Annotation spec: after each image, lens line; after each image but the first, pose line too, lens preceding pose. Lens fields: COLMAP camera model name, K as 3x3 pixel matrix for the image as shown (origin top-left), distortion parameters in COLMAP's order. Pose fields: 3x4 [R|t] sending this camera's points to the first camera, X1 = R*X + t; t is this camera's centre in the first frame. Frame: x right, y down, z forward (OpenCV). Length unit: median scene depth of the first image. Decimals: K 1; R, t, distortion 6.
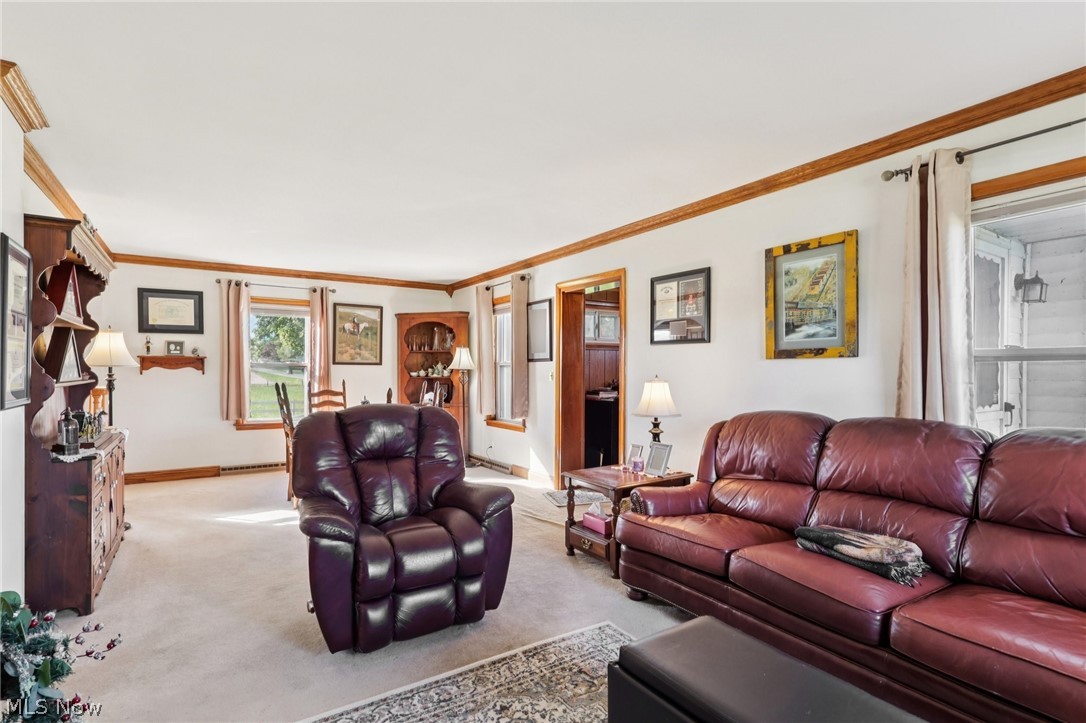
lens RADIAL K [[513.9, 0, 561.5], [0, 513.9, 378.1], [0, 0, 1]] dist [-0.000895, -0.000919]
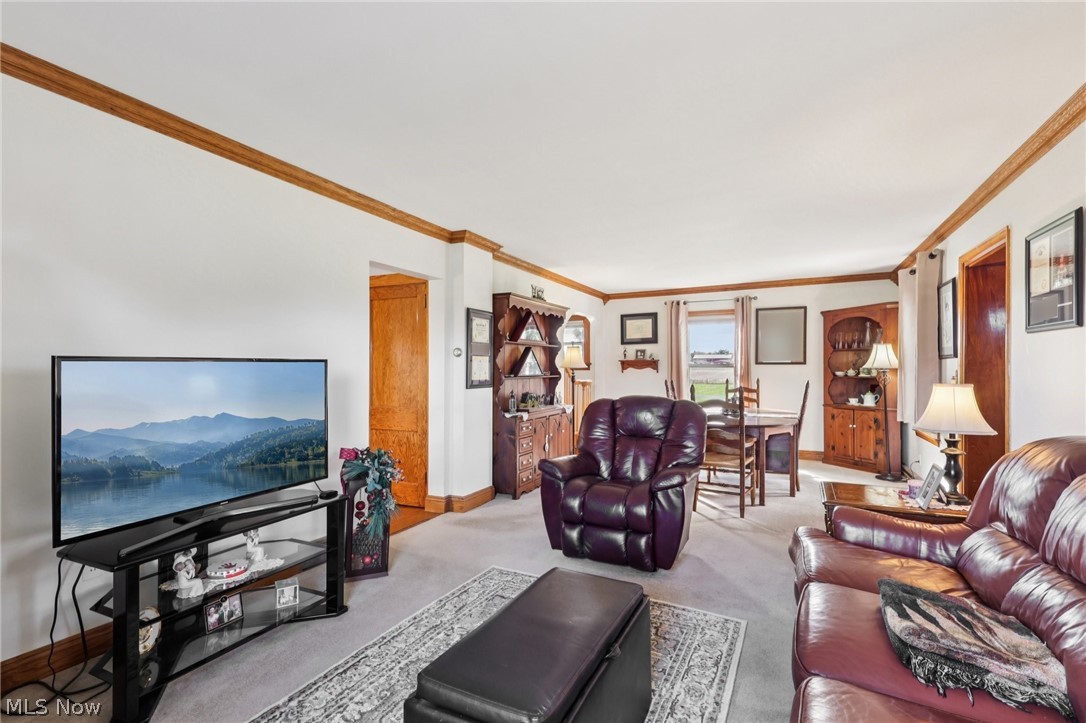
lens RADIAL K [[513.9, 0, 522.5], [0, 513.9, 363.7], [0, 0, 1]] dist [-0.000895, -0.000919]
pose [[0.453115, -0.011729, -0.891375, 0.519656], [-0.011504, 0.999753, -0.019003, -0.002909], [0.891378, 0.018865, 0.452868, 0.099644]]
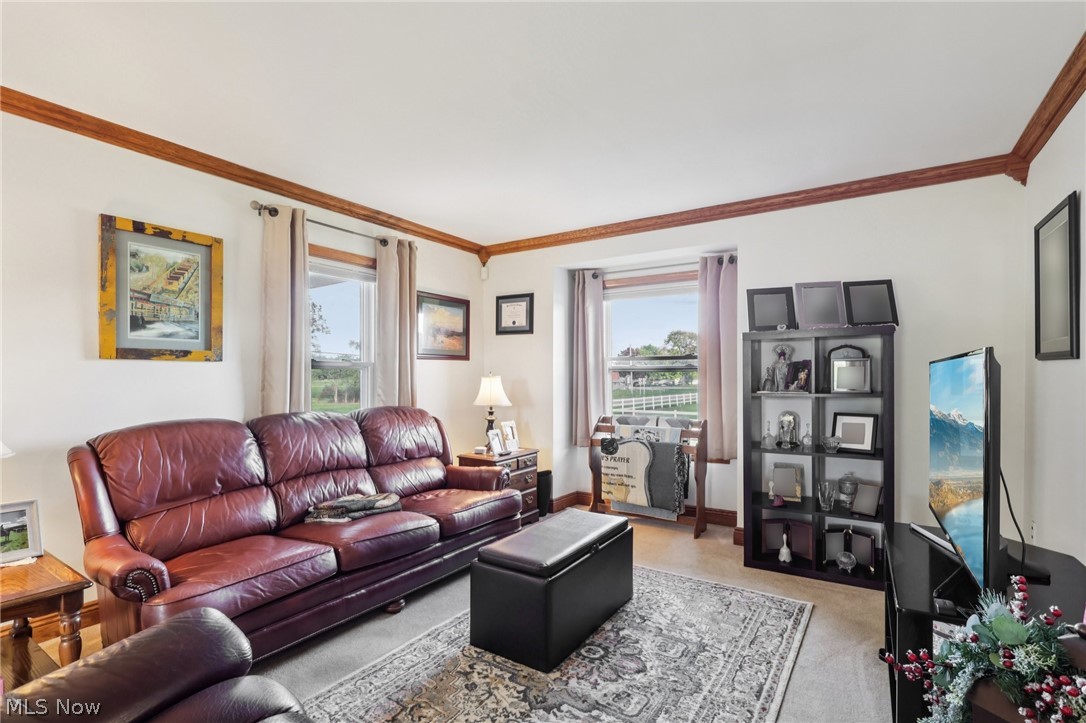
lens RADIAL K [[513.9, 0, 561.4], [0, 513.9, 378.8], [0, 0, 1]] dist [-0.000895, -0.000919]
pose [[-0.378611, -0.001212, 0.925555, -0.483253], [0.009675, 0.999939, 0.005268, -0.004041], [-0.925505, 0.010949, -0.378576, 0.568706]]
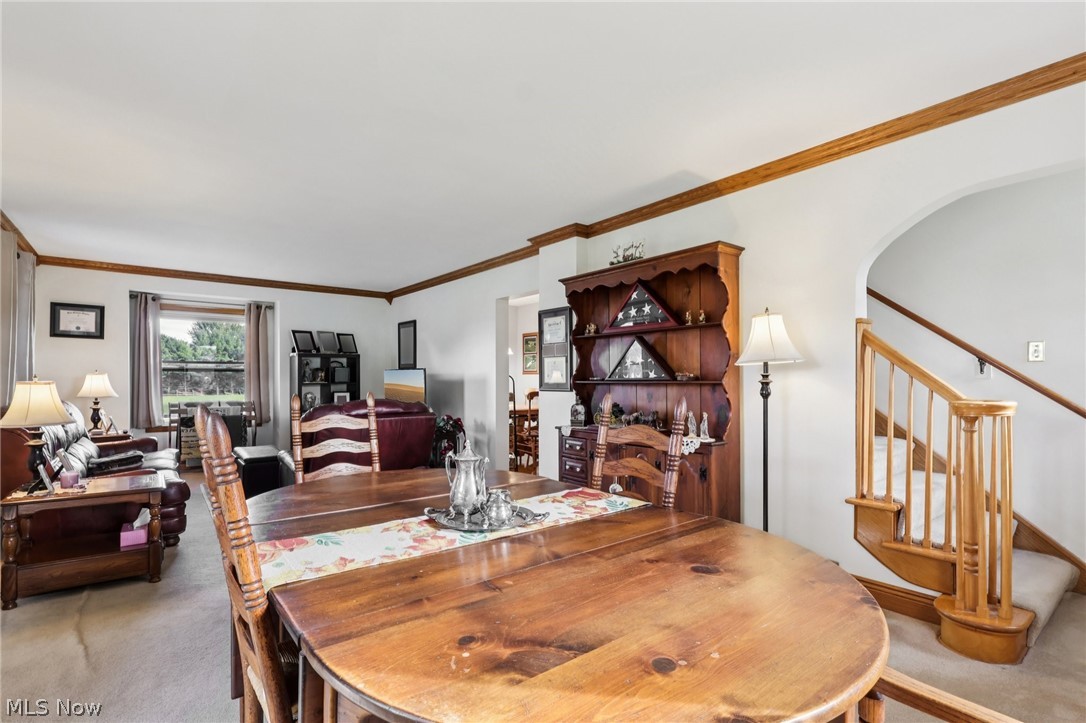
lens RADIAL K [[513.9, 0, 547.1], [0, 513.9, 379.4], [0, 0, 1]] dist [-0.000895, -0.000919]
pose [[-0.998952, -0.000805, -0.045755, -0.553491], [-0.001411, 0.999912, 0.013226, -0.009668], [0.045740, 0.013276, -0.998865, 1.717963]]
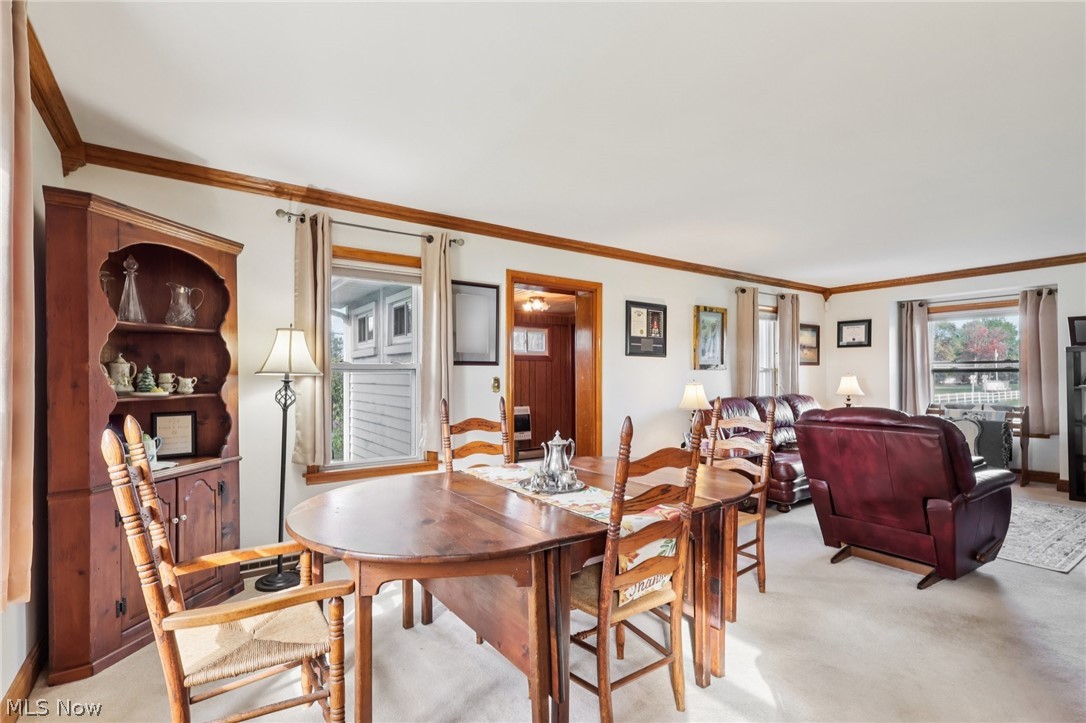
lens RADIAL K [[513.9, 0, 543.4], [0, 513.9, 373.9], [0, 0, 1]] dist [-0.000895, -0.000919]
pose [[0.018452, 0.006606, 0.999808, -1.136746], [0.014388, 0.999873, -0.006872, -0.014642], [-0.999726, 0.014512, 0.018355, 1.274636]]
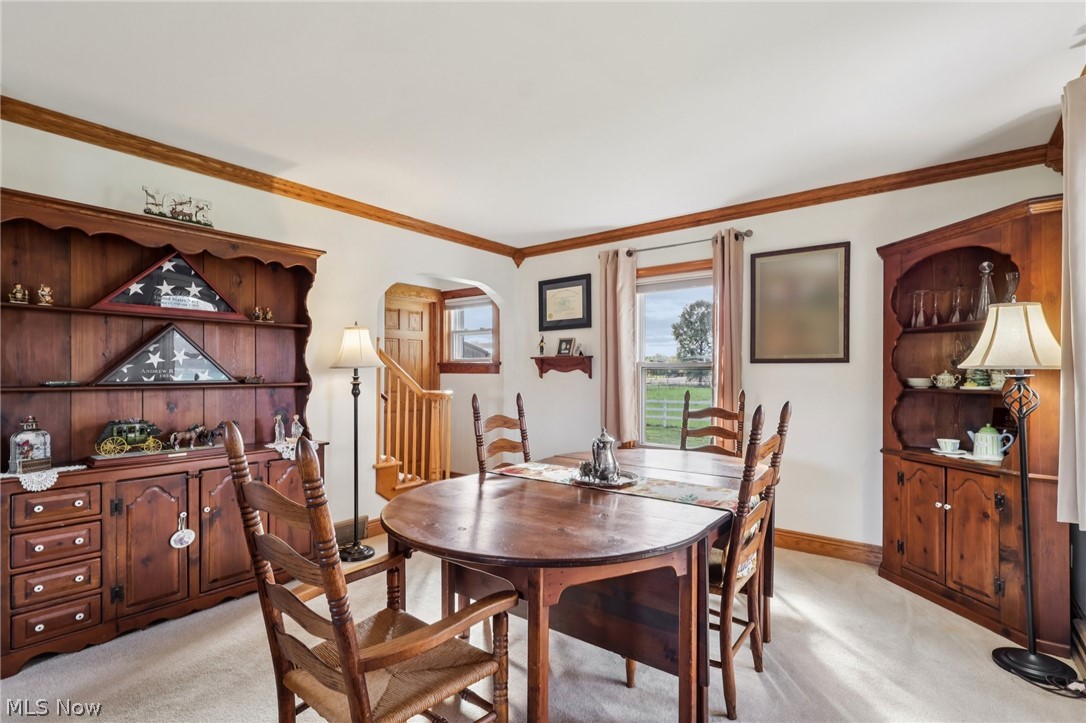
lens RADIAL K [[513.9, 0, 550.5], [0, 513.9, 369.3], [0, 0, 1]] dist [-0.000895, -0.000919]
pose [[0.294945, -0.008335, -0.955478, 0.052547], [-0.016473, 0.999769, -0.013807, -0.014319], [0.955372, 0.019812, 0.294740, 1.051003]]
